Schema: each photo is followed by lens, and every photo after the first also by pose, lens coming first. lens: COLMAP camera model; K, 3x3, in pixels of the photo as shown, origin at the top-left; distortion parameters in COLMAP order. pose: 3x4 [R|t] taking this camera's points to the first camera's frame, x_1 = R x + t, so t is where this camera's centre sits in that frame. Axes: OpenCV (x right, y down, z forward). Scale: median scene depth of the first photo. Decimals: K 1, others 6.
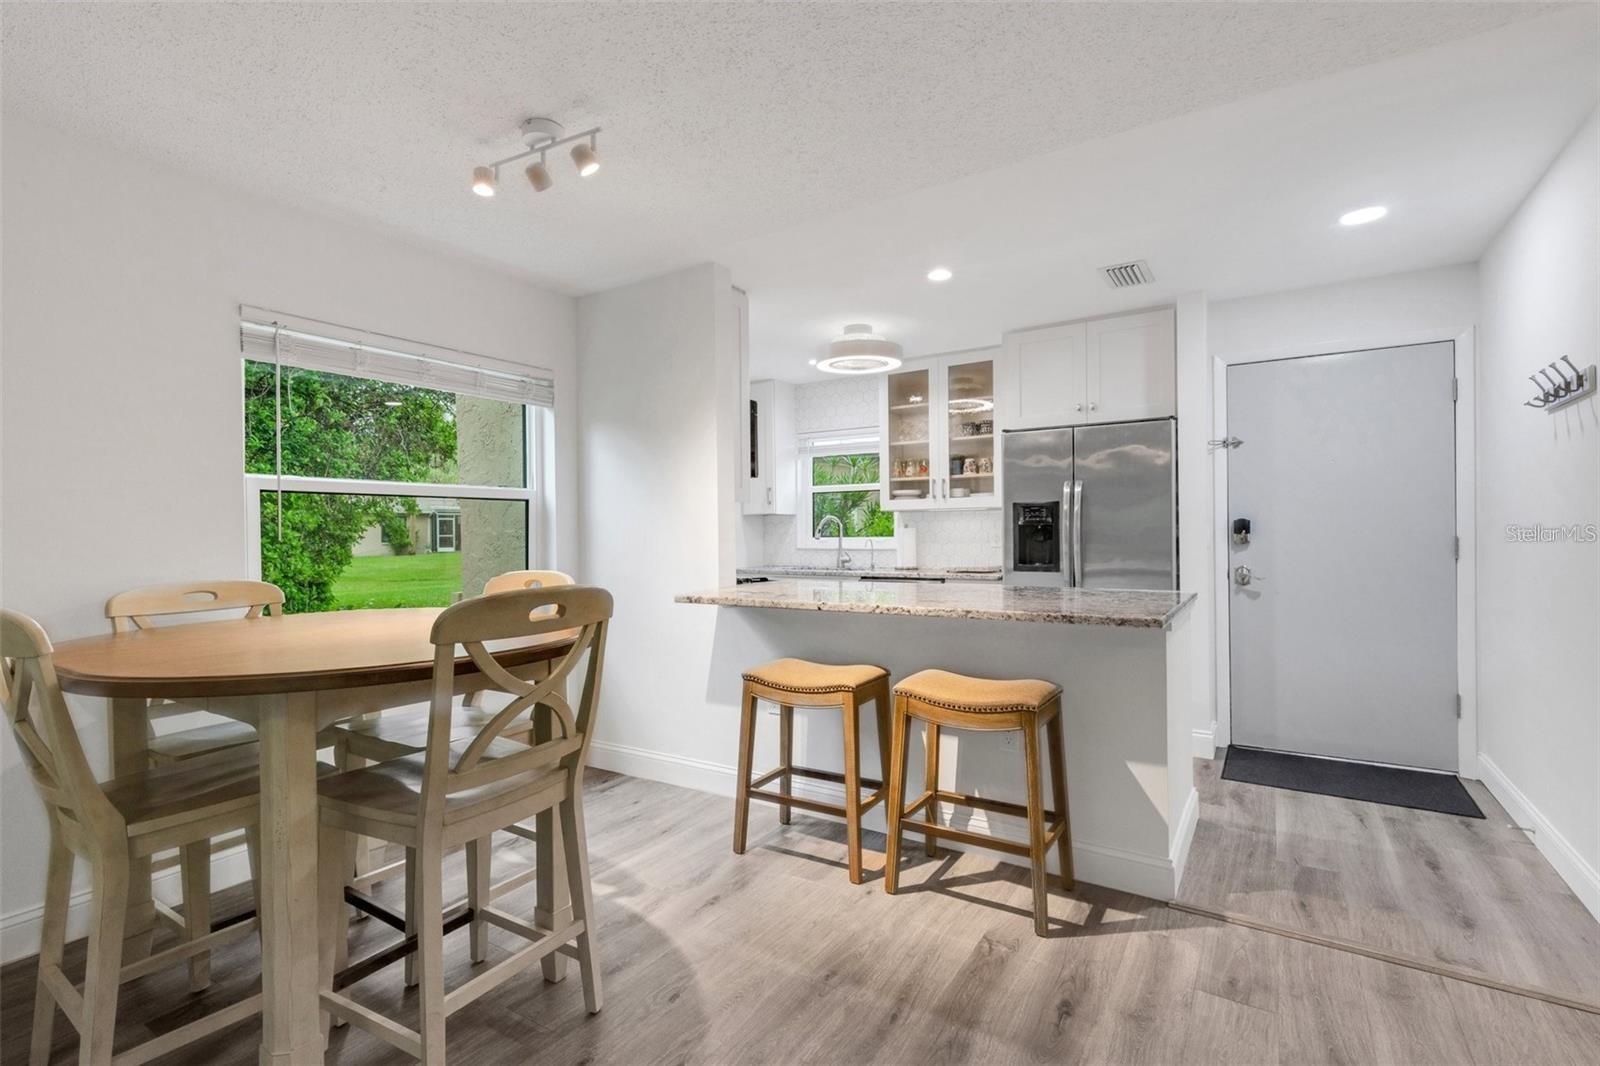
lens RADIAL K [[771.1, 0, 772.0], [0, 771.1, 537.9], [0, 0, 1]] dist [0.005279, -0.002471]
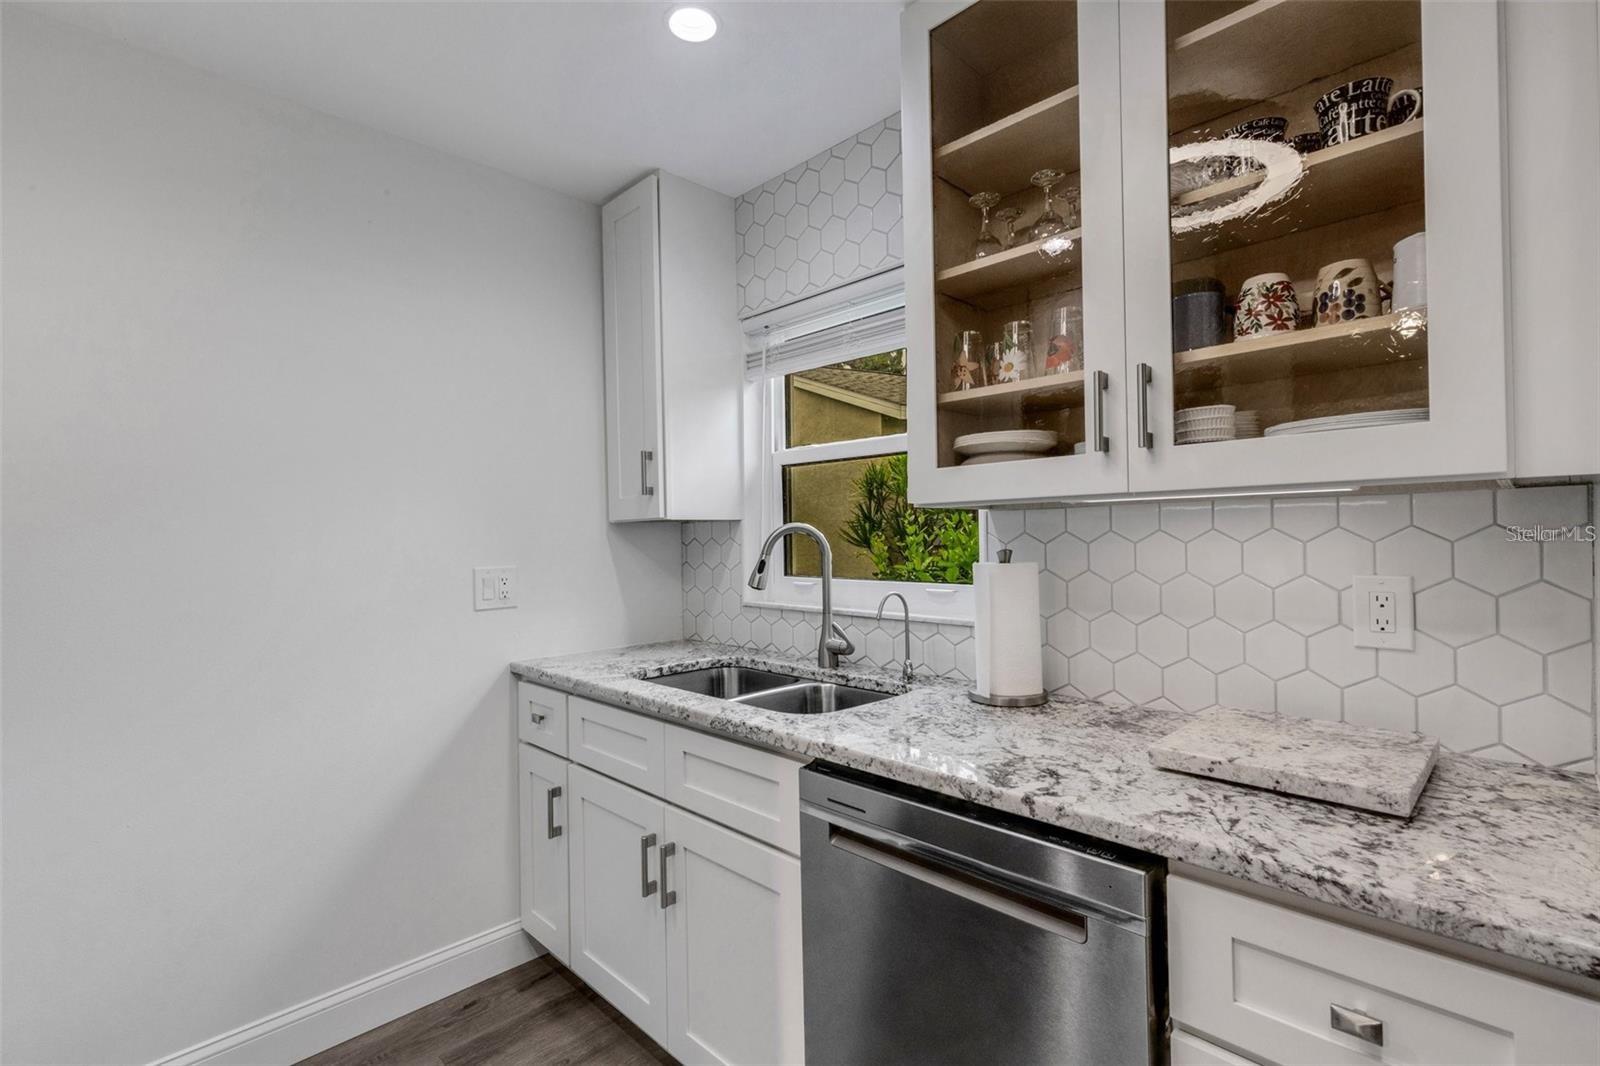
lens RADIAL K [[724.5, 0, 793.4], [0, 724.5, 535.6], [0, 0, 1]] dist [0.008102, -0.000077]
pose [[0.979221, -0.010752, -0.202509, 0.169470], [0.010965, 0.999940, -0.000070, -0.026795], [0.202497, -0.002152, 0.979280, 0.798161]]
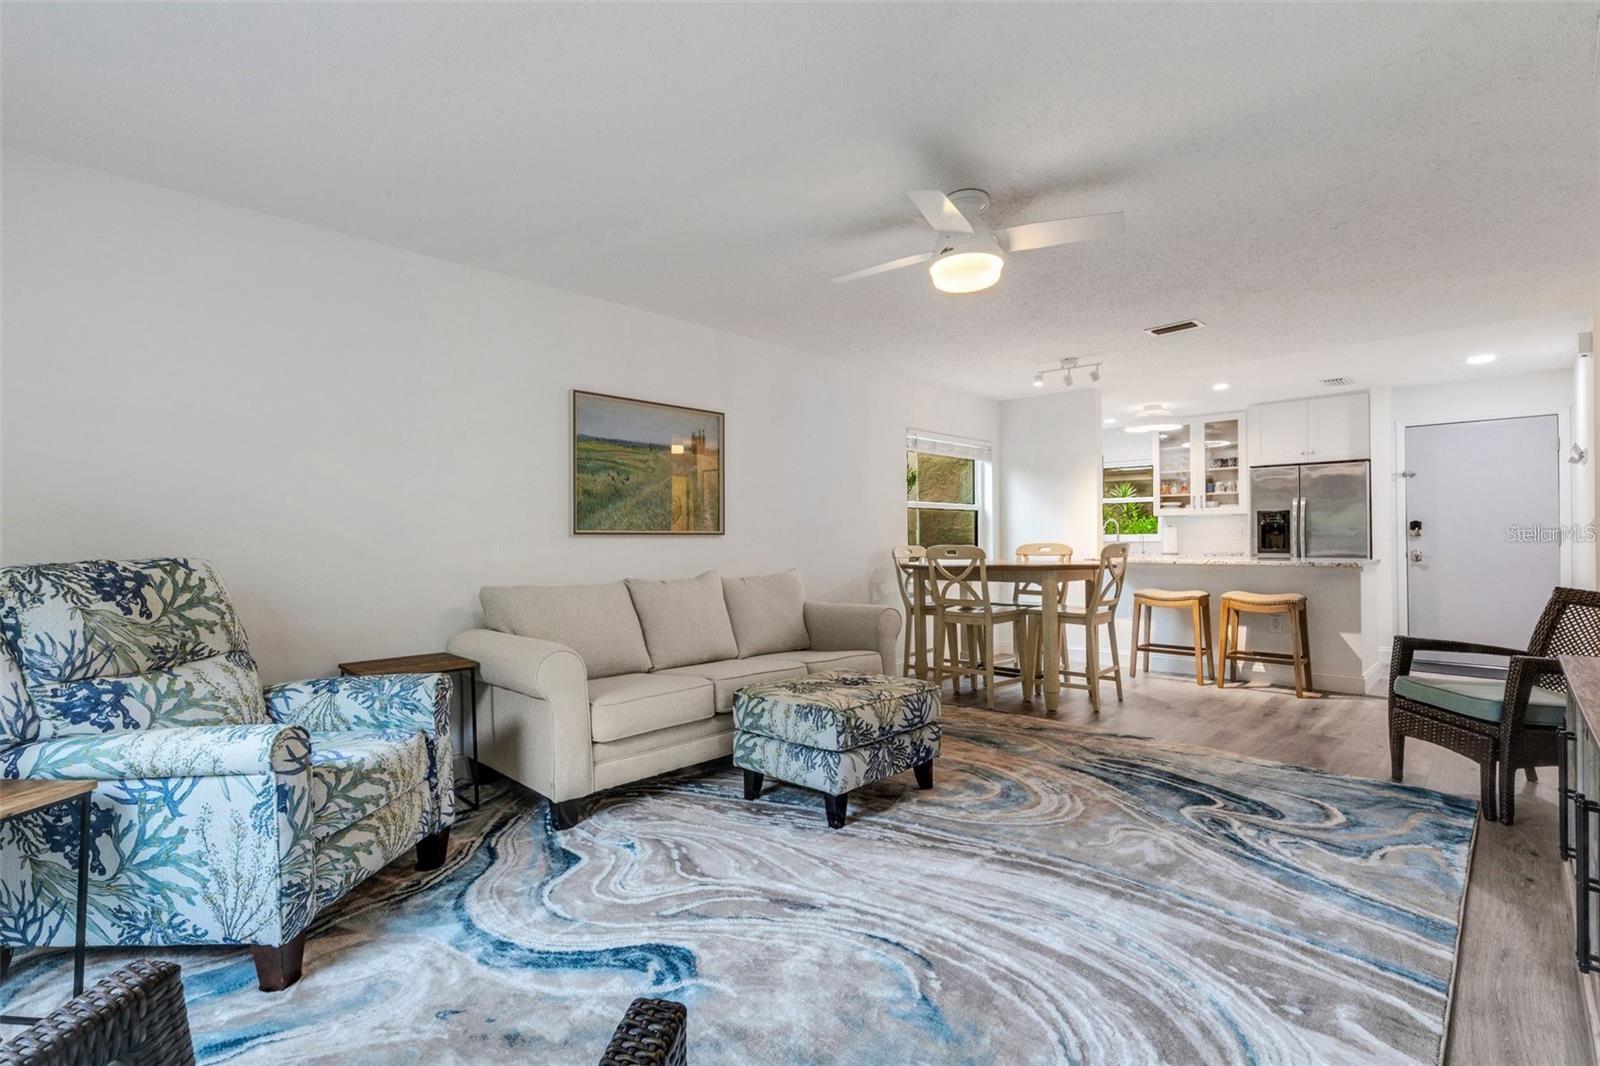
lens RADIAL K [[724.5, 0, 800.3], [0, 724.5, 531.3], [0, 0, 1]] dist [0.008102, -0.000077]
pose [[0.981204, 0.002438, -0.192958, -0.299234], [-0.005036, 0.999903, -0.012976, 0.019537], [0.192907, 0.013704, 0.981121, -0.612888]]
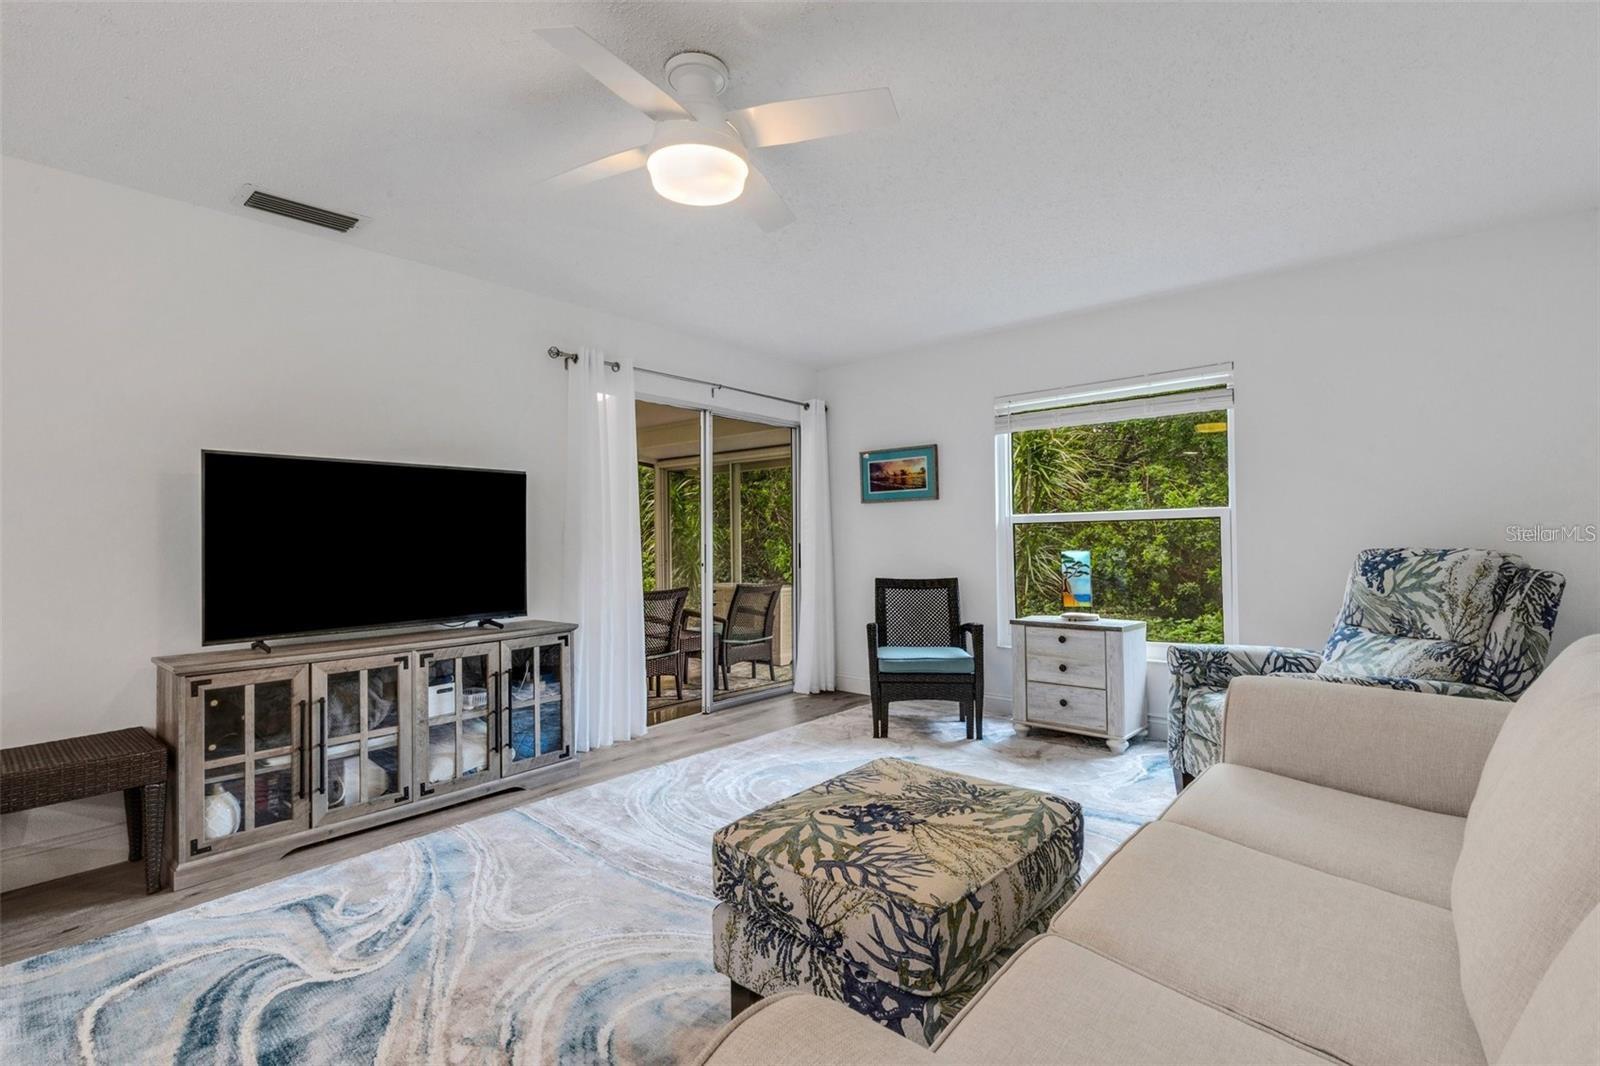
lens RADIAL K [[724.5, 0, 800.1], [0, 724.5, 534.2], [0, 0, 1]] dist [0.008102, -0.000077]
pose [[-0.991919, 0.022157, 0.124924, -0.376193], [0.022195, 0.999753, -0.001094, 0.012706], [-0.124917, 0.001688, -0.992166, 0.279731]]
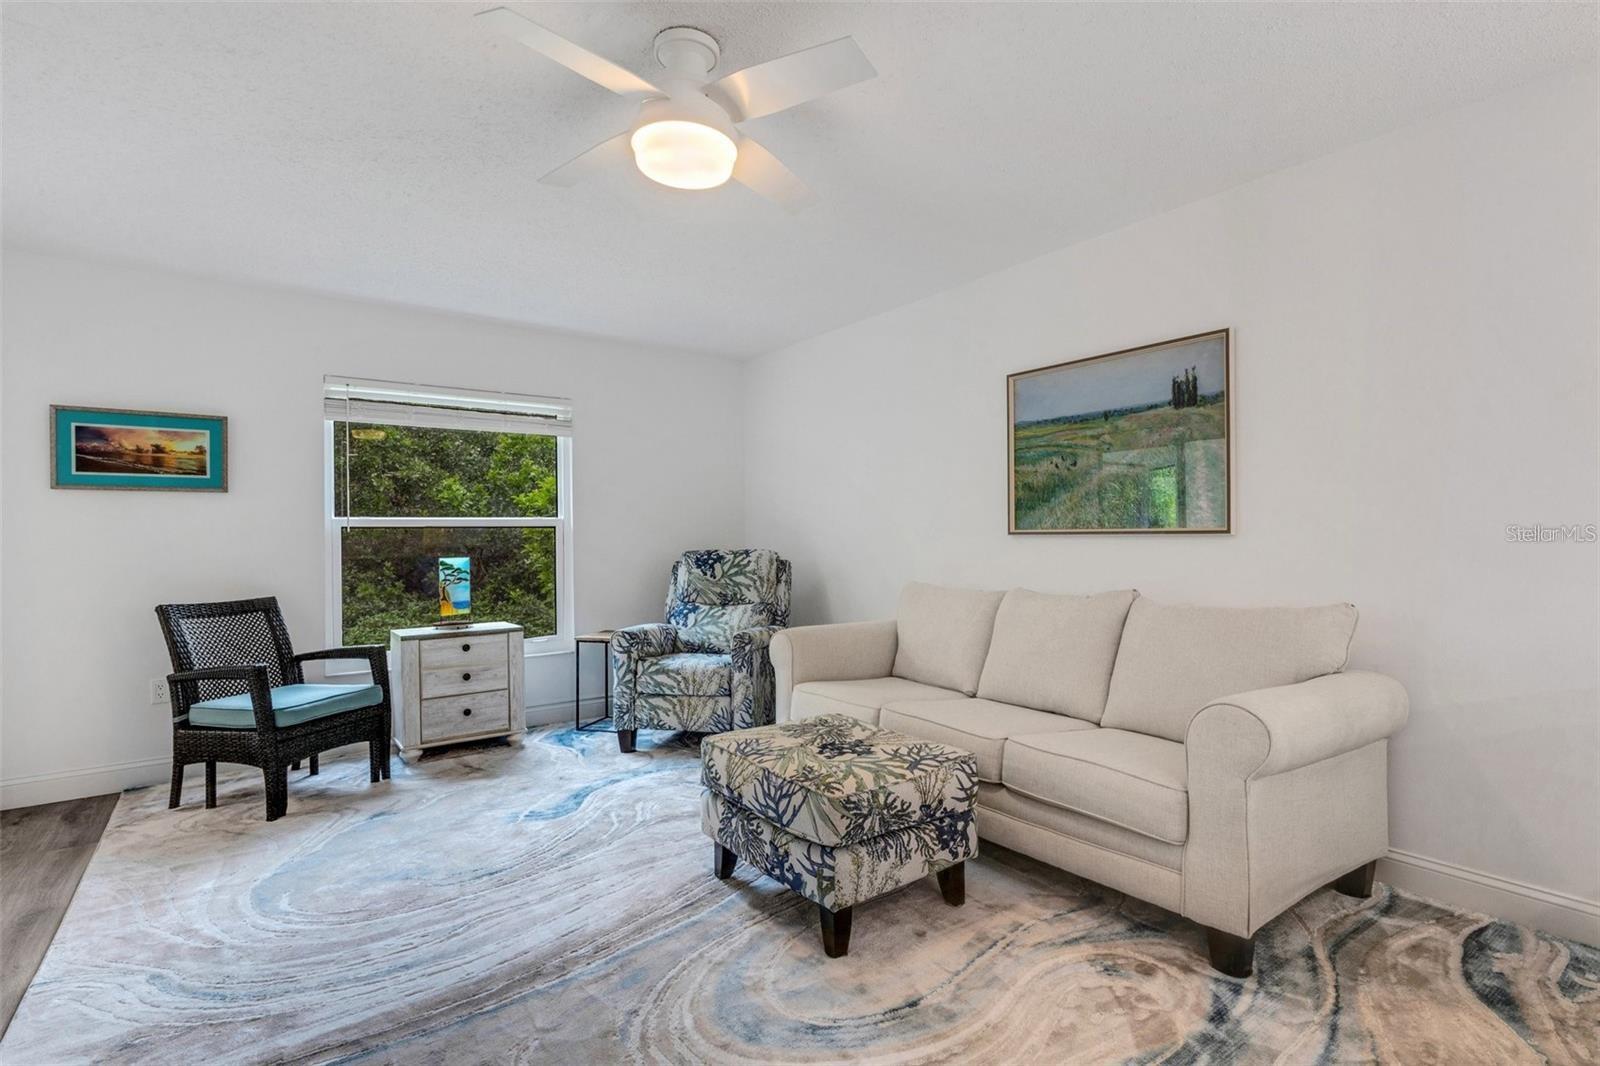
lens RADIAL K [[771.1, 0, 806.3], [0, 771.1, 537.0], [0, 0, 1]] dist [0.005279, -0.002471]
pose [[-0.342966, 0.012491, -0.939265, 0.048793], [0.005734, 0.999921, 0.011203, 0.008044], [0.939330, -0.001544, -0.343011, 0.101041]]
